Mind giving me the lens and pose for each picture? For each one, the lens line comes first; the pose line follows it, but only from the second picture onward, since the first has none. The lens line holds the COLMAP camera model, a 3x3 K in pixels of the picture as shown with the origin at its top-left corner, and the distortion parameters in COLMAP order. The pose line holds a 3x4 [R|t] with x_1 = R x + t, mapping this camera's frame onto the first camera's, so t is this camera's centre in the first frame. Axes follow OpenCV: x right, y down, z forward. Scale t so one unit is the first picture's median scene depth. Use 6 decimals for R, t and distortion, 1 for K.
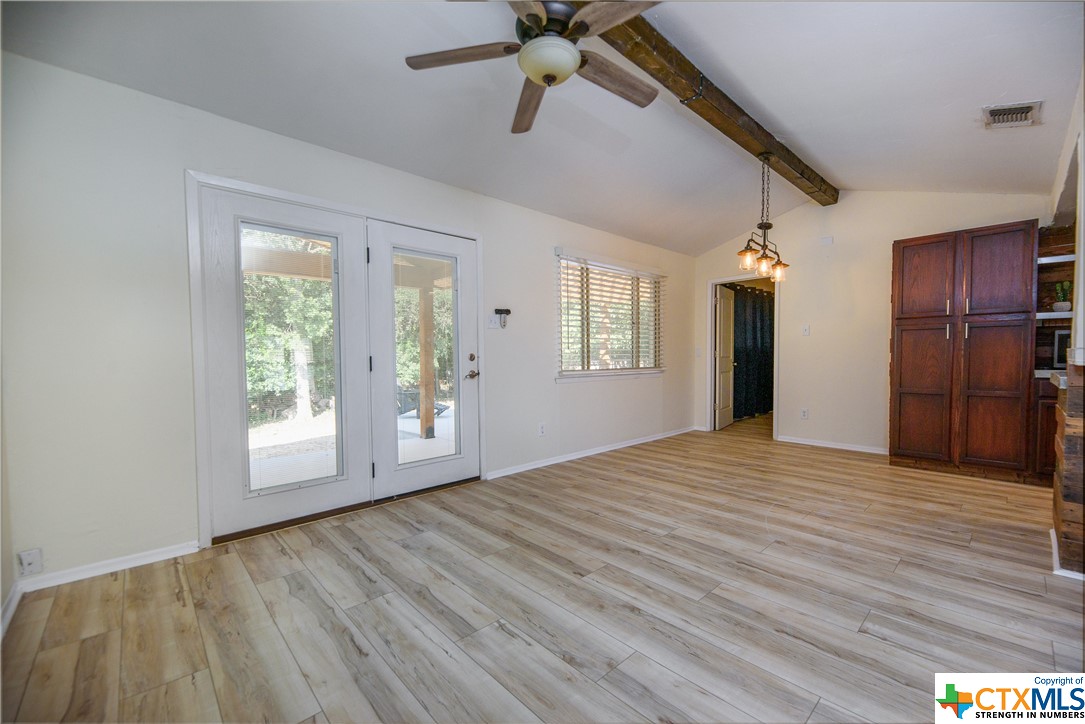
lens RADIAL K [[437.7, 0, 542.5], [0, 437.7, 362.0], [0, 0, 1]] dist [-0.001376, -0.000106]
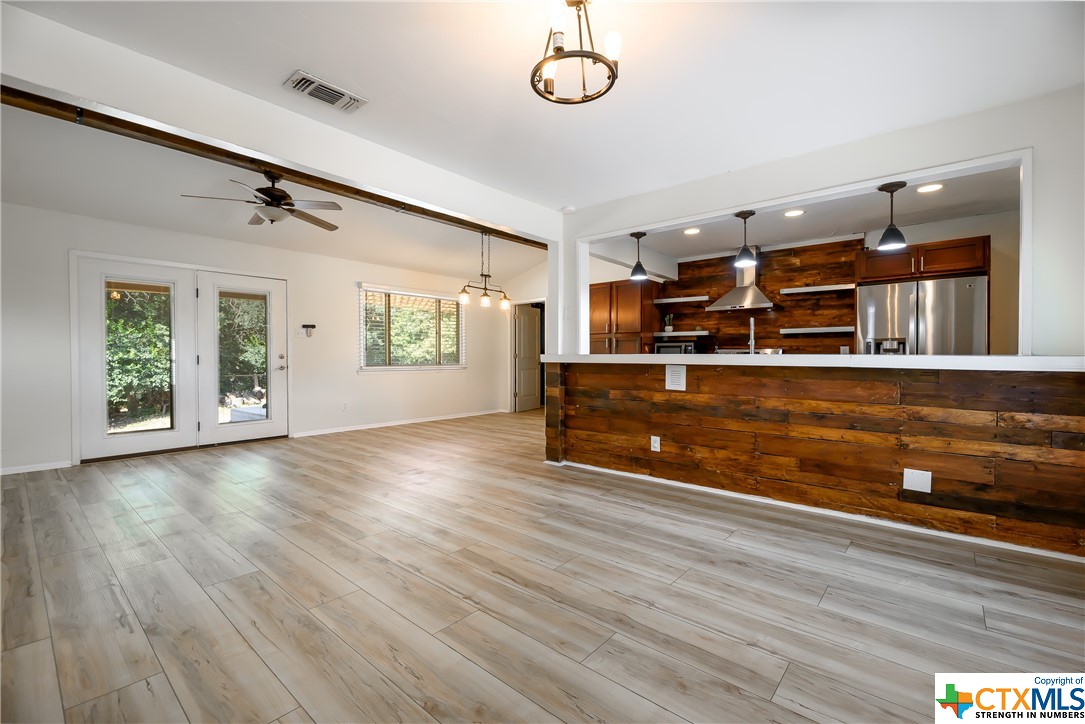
lens RADIAL K [[455.5, 0, 563.8], [0, 455.5, 353.9], [0, 0, 1]] dist [0.001519, 0.000187]
pose [[0.990006, 0.009015, 0.140738, 0.571297], [-0.006307, 0.999786, -0.019677, 0.005024], [-0.140885, 0.018593, 0.989851, -0.692385]]
